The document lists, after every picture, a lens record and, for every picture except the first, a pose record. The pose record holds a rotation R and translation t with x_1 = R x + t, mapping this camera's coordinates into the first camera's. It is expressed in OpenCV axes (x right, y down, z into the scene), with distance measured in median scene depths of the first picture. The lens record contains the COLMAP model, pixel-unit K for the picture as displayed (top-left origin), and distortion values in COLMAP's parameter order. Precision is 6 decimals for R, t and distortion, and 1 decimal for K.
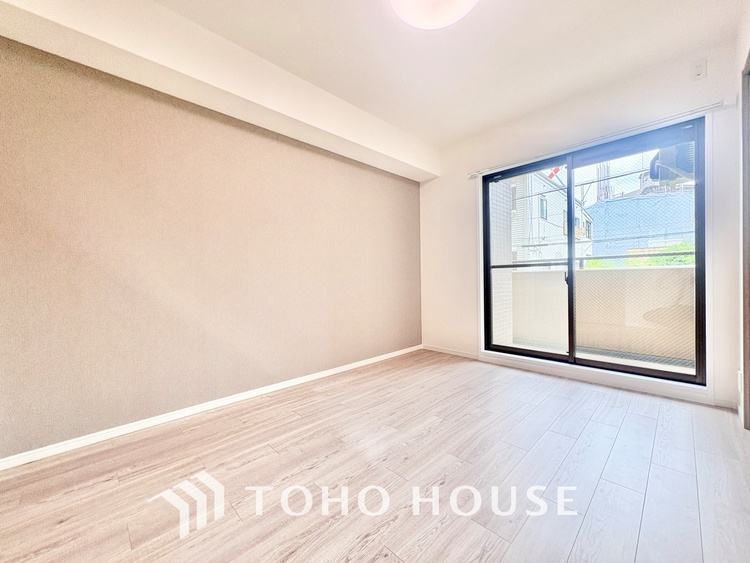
lens RADIAL K [[299.1, 0, 373.2], [0, 299.1, 282.1], [0, 0, 1]] dist [-0.001292, -0.000079]
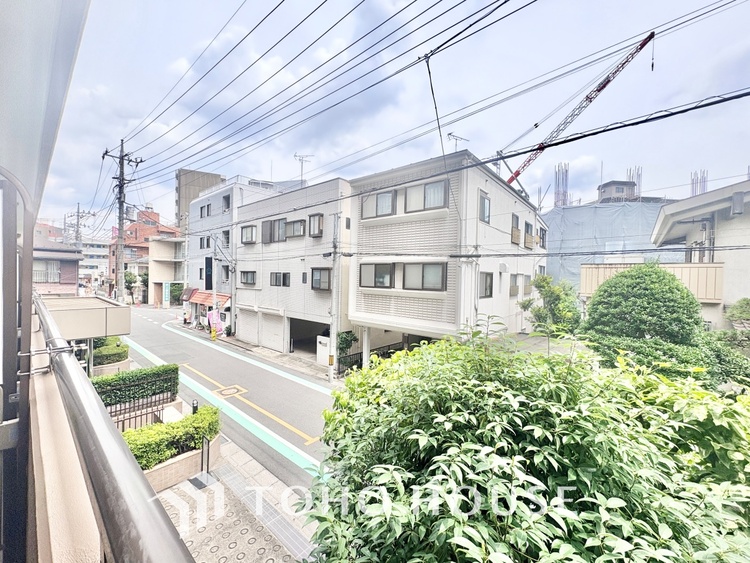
lens RADIAL K [[299.1, 0, 373.9], [0, 299.1, 284.3], [0, 0, 1]] dist [-0.001292, -0.000079]
pose [[0.995951, 0.028782, 0.085163, 0.142717], [-0.029458, 0.999544, 0.006697, -0.028503], [-0.084931, -0.009179, 0.996345, 0.147509]]
